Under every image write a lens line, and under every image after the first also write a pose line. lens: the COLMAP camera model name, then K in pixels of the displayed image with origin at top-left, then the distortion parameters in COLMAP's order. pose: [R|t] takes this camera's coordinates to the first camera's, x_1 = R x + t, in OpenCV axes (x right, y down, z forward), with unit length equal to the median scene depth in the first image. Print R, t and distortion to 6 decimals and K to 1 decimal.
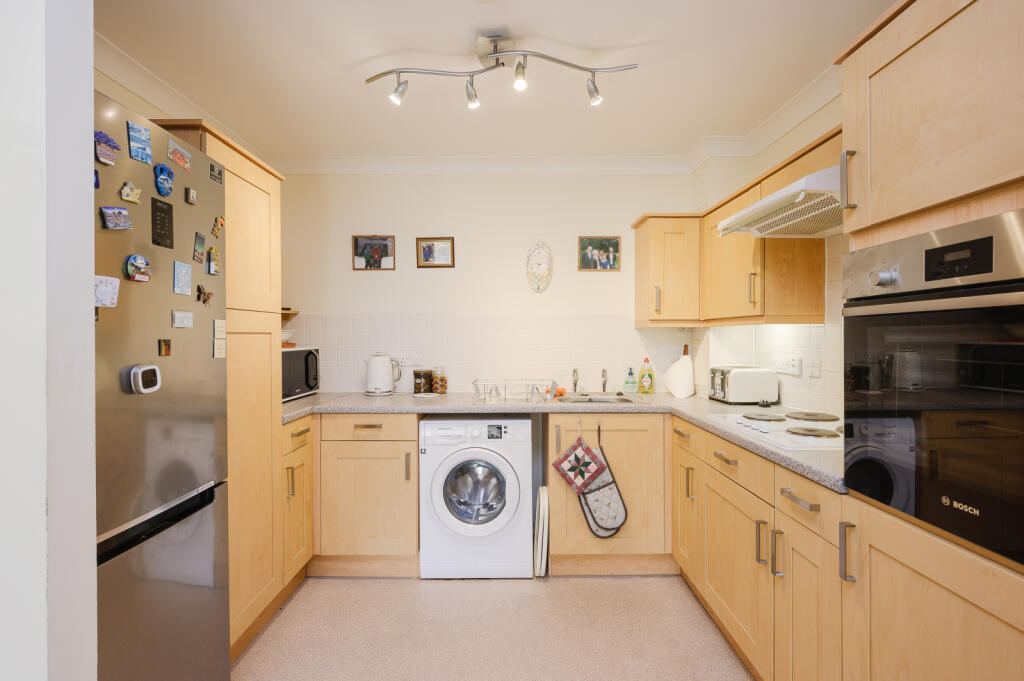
lens RADIAL K [[470.3, 0, 513.3], [0, 470.3, 339.0], [0, 0, 1]] dist [0.000205, 0.000051]
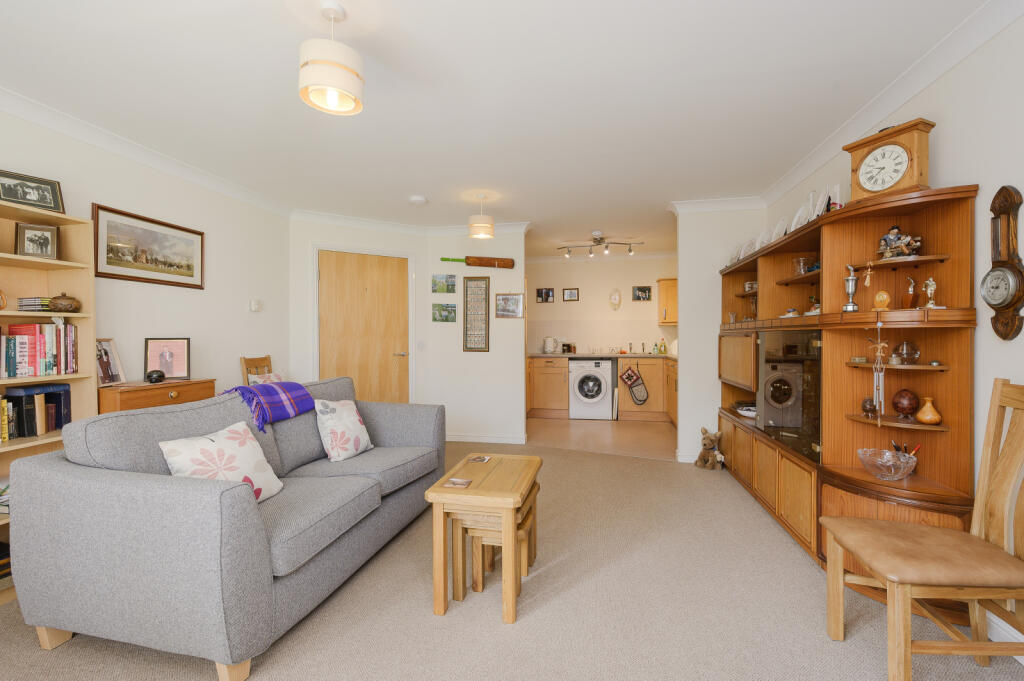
lens RADIAL K [[433.3, 0, 506.7], [0, 433.3, 339.8], [0, 0, 1]] dist [0.000868, 0.000008]
pose [[0.976618, -0.002215, -0.214973, -0.011805], [0.003685, 0.999972, 0.006436, 0.037876], [0.214953, -0.007078, 0.976599, -1.509341]]
